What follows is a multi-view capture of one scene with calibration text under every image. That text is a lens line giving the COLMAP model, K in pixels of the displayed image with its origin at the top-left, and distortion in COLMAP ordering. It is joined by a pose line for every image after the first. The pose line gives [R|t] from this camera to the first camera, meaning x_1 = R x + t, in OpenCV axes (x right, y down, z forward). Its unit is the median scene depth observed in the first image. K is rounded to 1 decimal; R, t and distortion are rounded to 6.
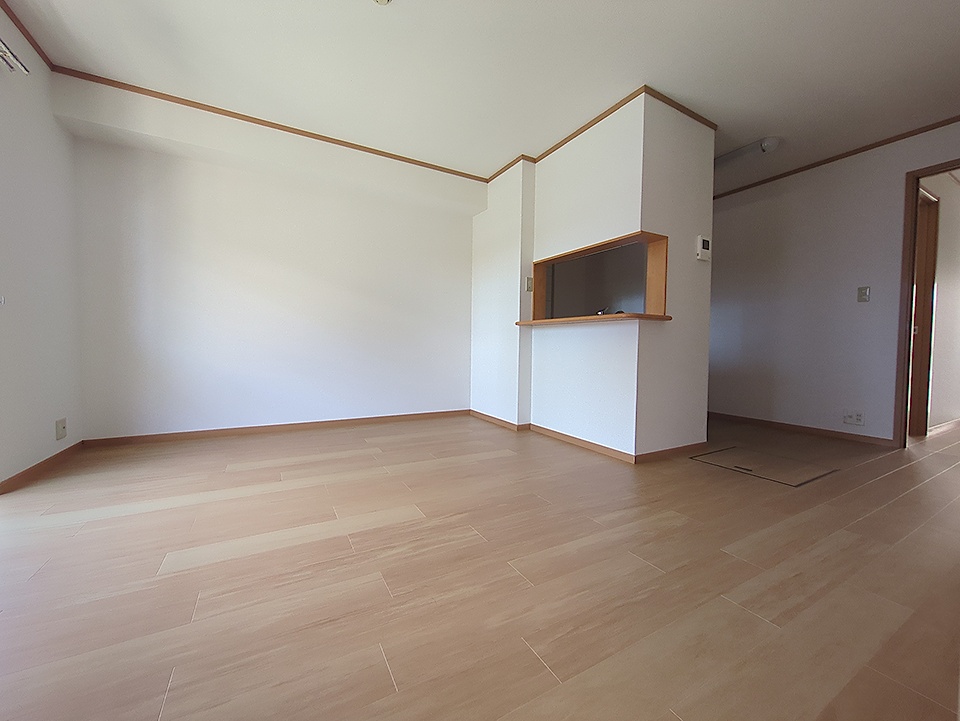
lens RADIAL K [[379.9, 0, 480.0], [0, 379.9, 360.5], [0, 0, 1]] dist [-0.001618, -0.000194]
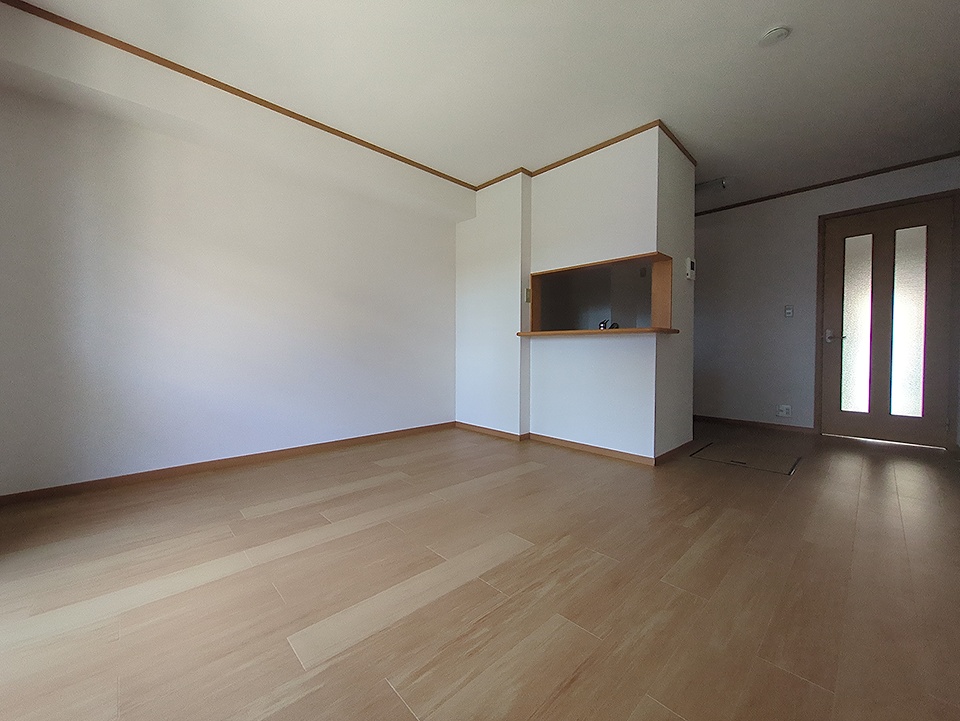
lens RADIAL K [[379.9, 0, 480.0], [0, 379.9, 360.5], [0, 0, 1]] dist [-0.001618, -0.000194]
pose [[0.968823, -0.015752, 0.247254, -0.254793], [0.018383, 0.999796, -0.008333, -0.021770], [-0.247073, 0.012619, 0.968915, 0.054327]]
